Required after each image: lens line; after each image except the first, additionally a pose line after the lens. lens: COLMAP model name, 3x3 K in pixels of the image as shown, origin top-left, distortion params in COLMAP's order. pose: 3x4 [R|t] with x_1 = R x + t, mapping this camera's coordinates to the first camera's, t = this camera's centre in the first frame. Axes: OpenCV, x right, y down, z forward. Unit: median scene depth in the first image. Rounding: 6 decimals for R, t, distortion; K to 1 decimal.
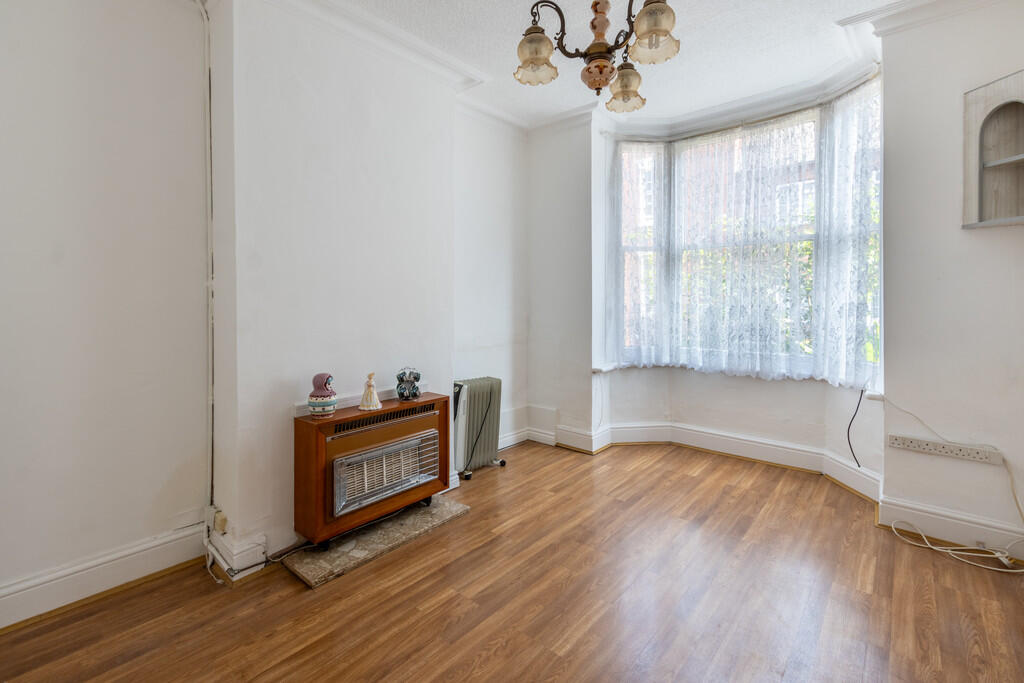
lens RADIAL K [[465.7, 0, 513.2], [0, 465.7, 291.6], [0, 0, 1]] dist [0.002699, -0.000862]
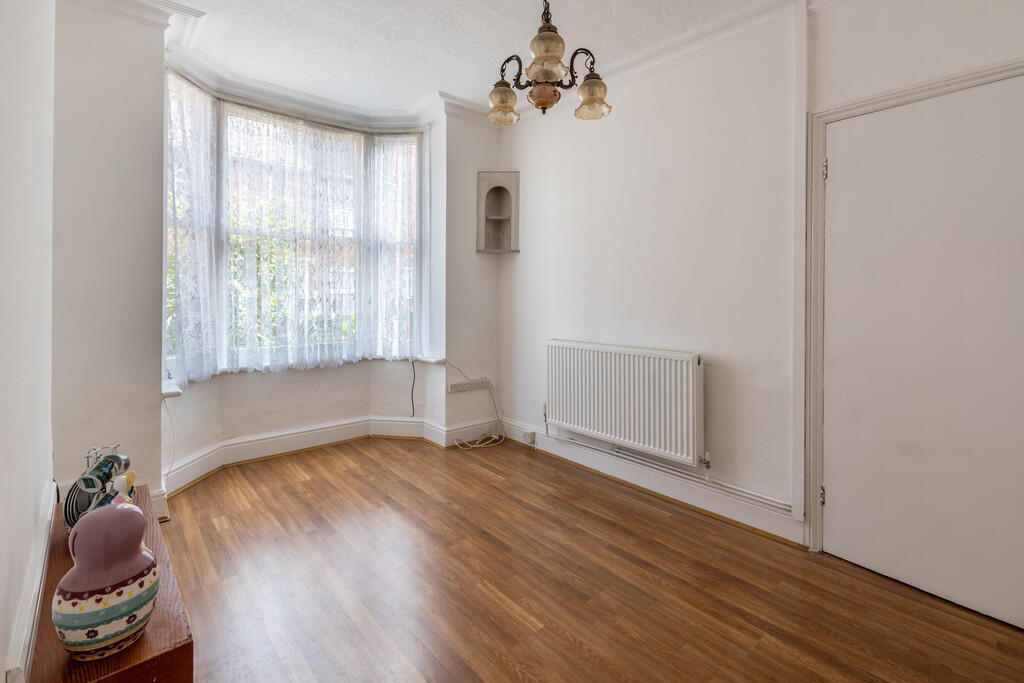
lens RADIAL K [[457.6, 0, 512.5], [0, 457.6, 288.8], [0, 0, 1]] dist [-0.001436, -0.000143]
pose [[0.137048, 0.015831, 0.990438, -0.485116], [-0.024631, 0.999618, -0.012569, 0.010914], [-0.990258, -0.022673, 0.137386, 0.476875]]
